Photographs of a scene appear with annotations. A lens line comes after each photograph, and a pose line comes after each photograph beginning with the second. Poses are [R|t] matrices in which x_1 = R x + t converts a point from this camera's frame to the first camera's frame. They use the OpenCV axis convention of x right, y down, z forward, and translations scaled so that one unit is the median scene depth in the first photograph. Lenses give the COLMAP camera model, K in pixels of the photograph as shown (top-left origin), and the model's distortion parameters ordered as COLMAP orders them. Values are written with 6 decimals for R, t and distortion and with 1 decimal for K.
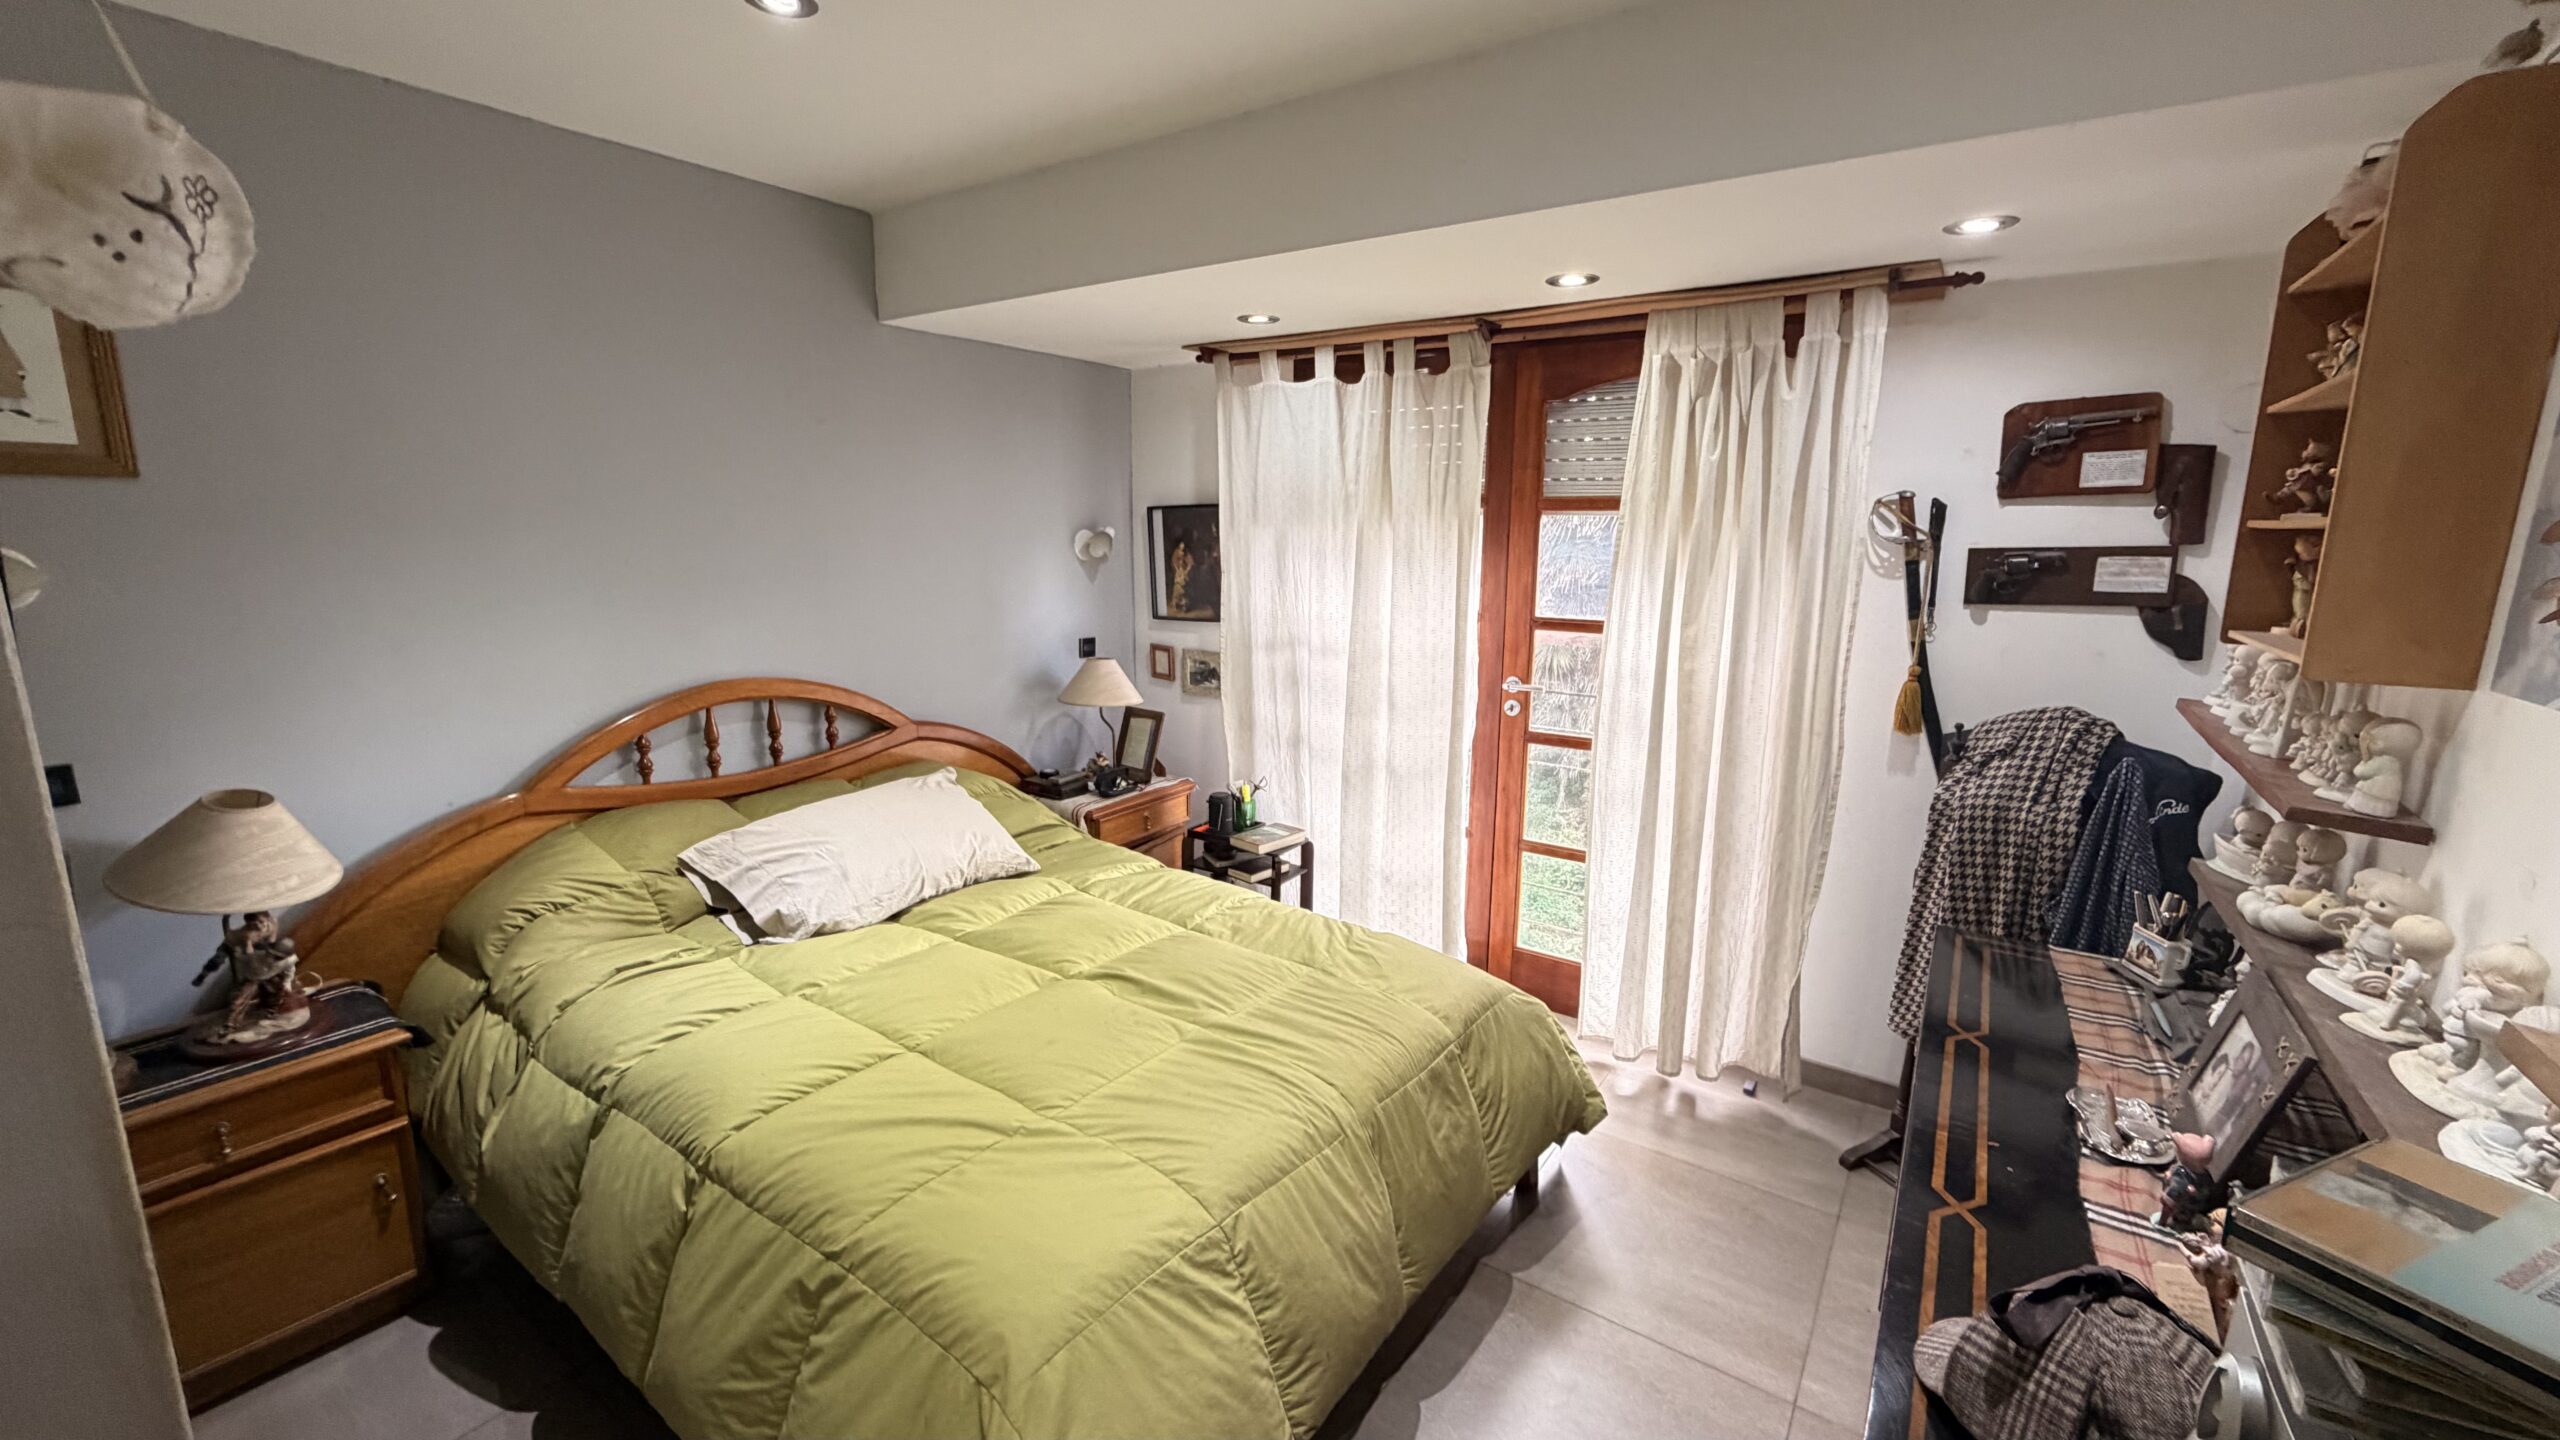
lens RADIAL K [[1014.4, 0, 1275.8], [0, 1014.4, 717.0], [0, 0, 1]] dist [-0.002166, 0.000248]
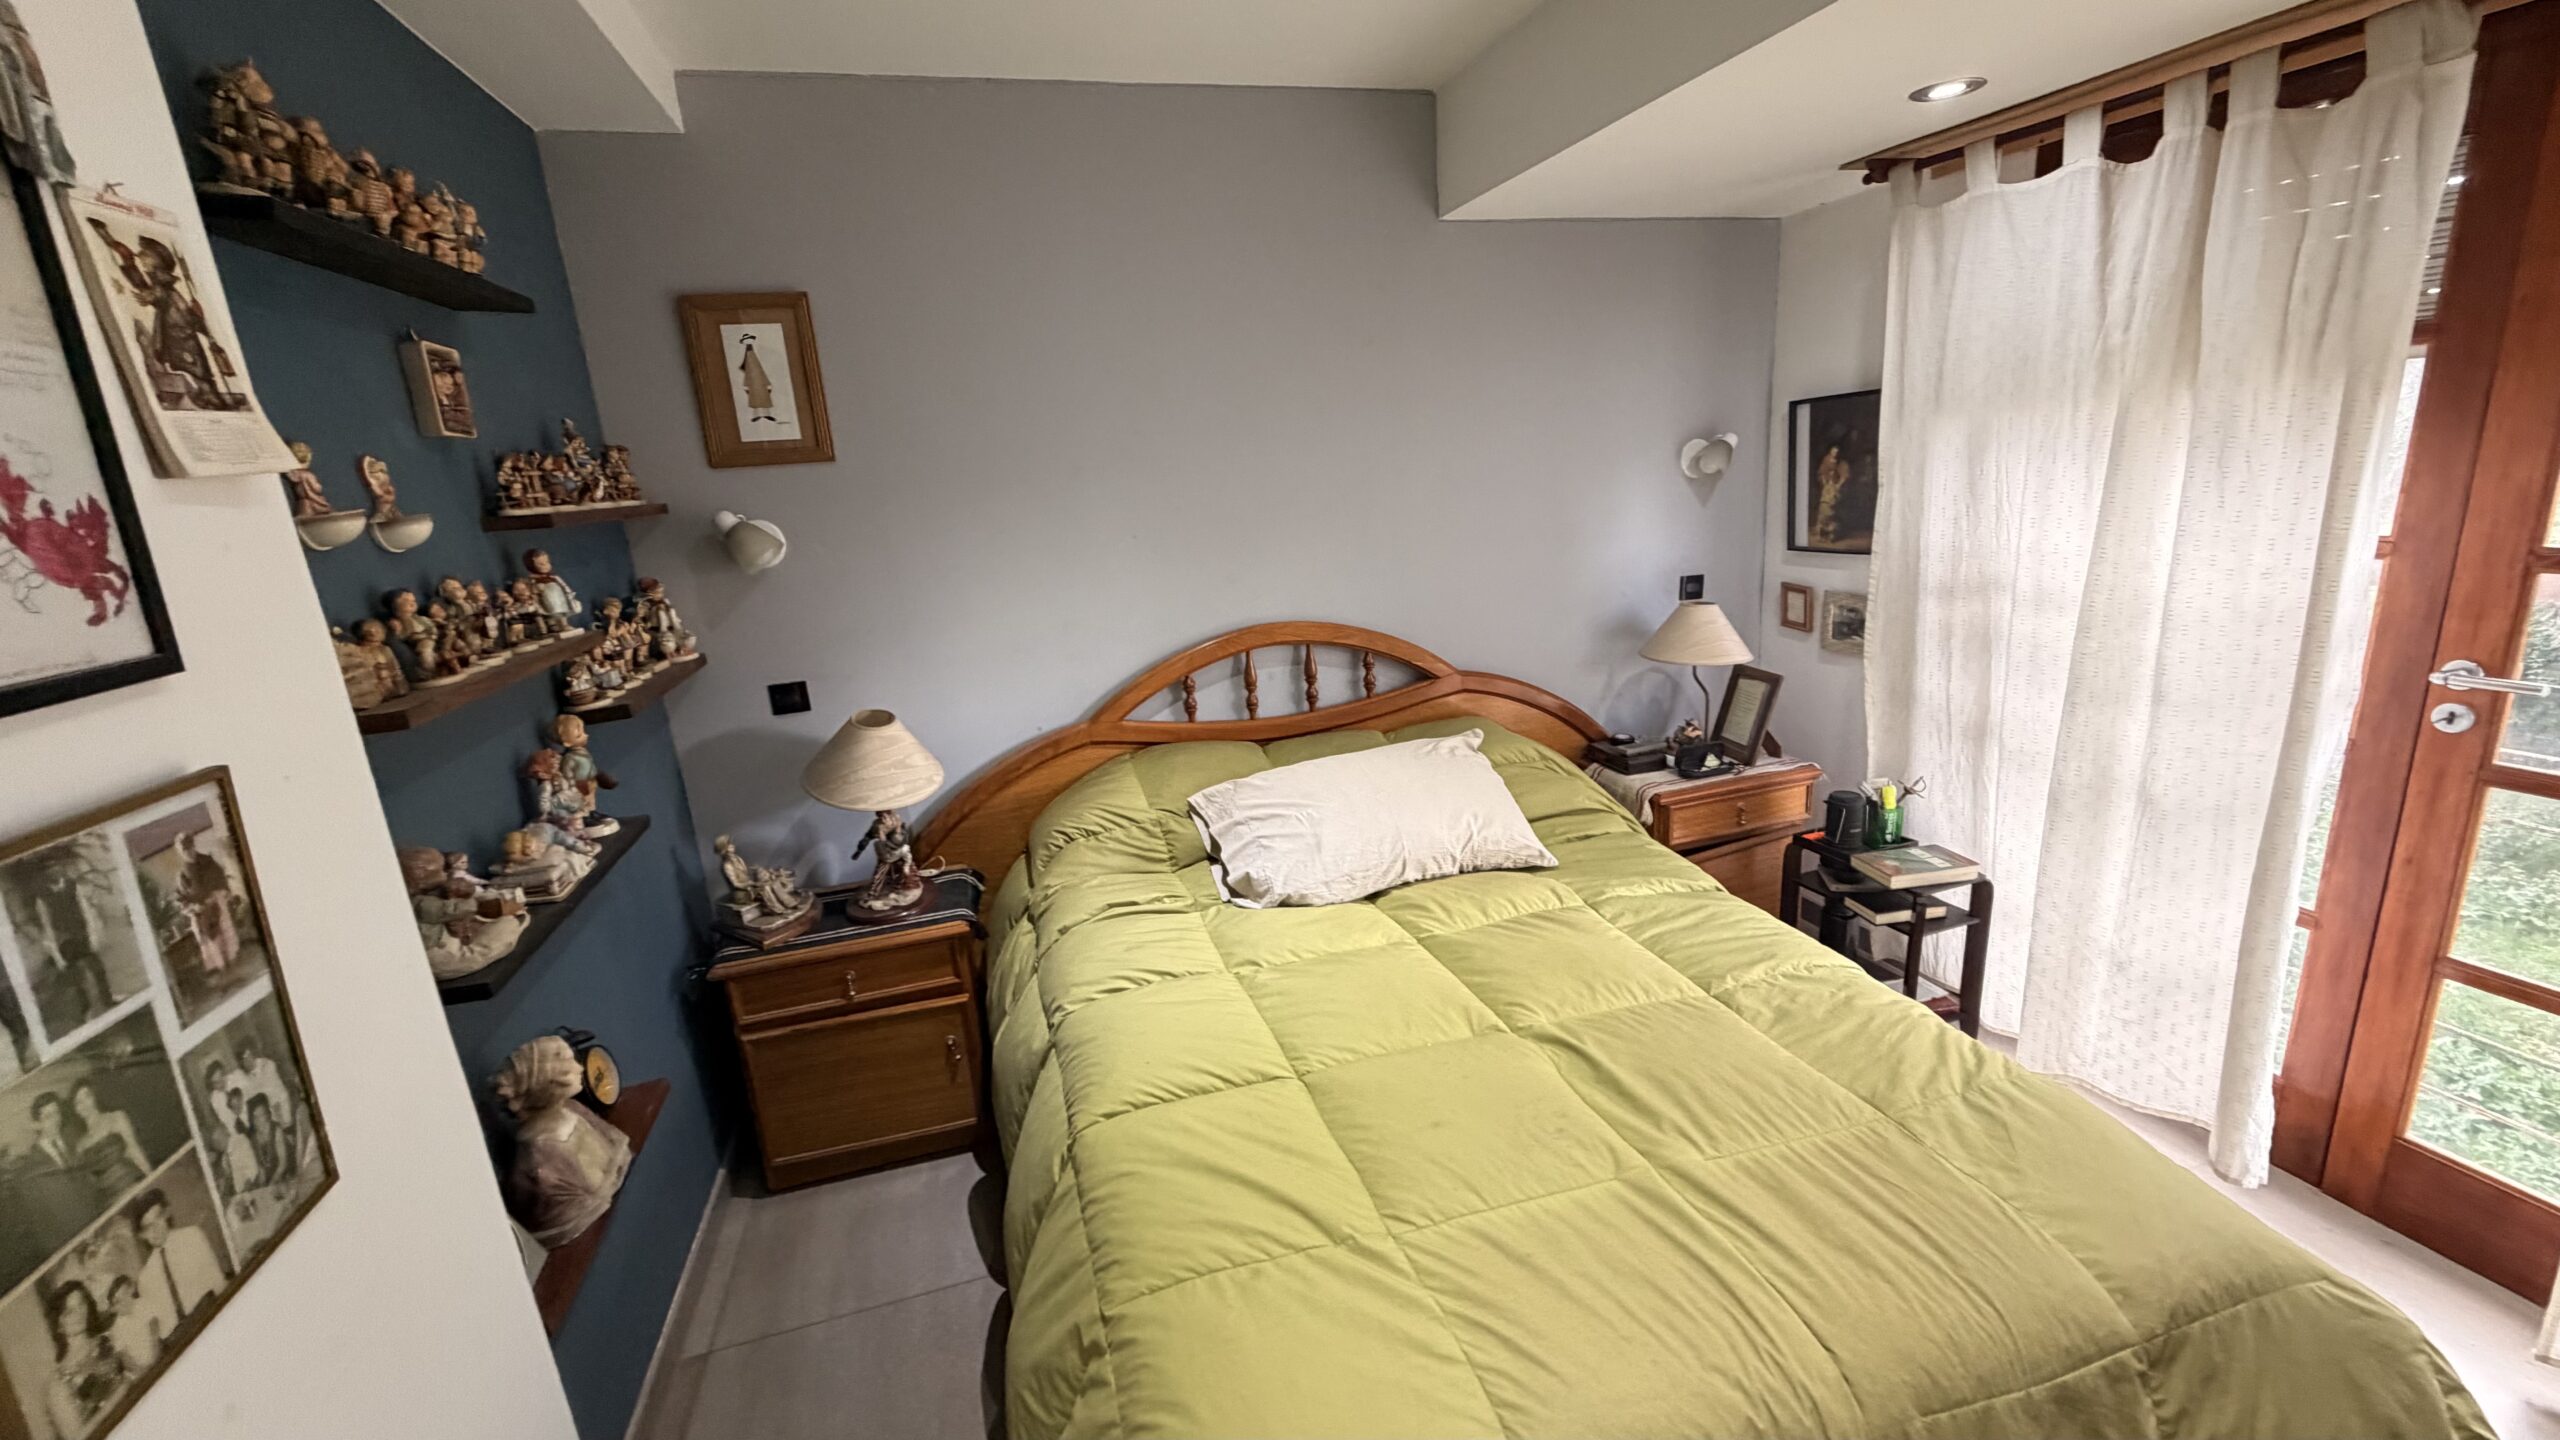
lens RADIAL K [[1014.4, 0, 1277.7], [0, 1014.4, 716.8], [0, 0, 1]] dist [-0.002166, 0.000248]
pose [[0.781351, 0.092771, -0.617158, 0.088725], [-0.042415, 0.994497, 0.095793, -0.040017], [0.622648, -0.048671, 0.780987, 0.217713]]
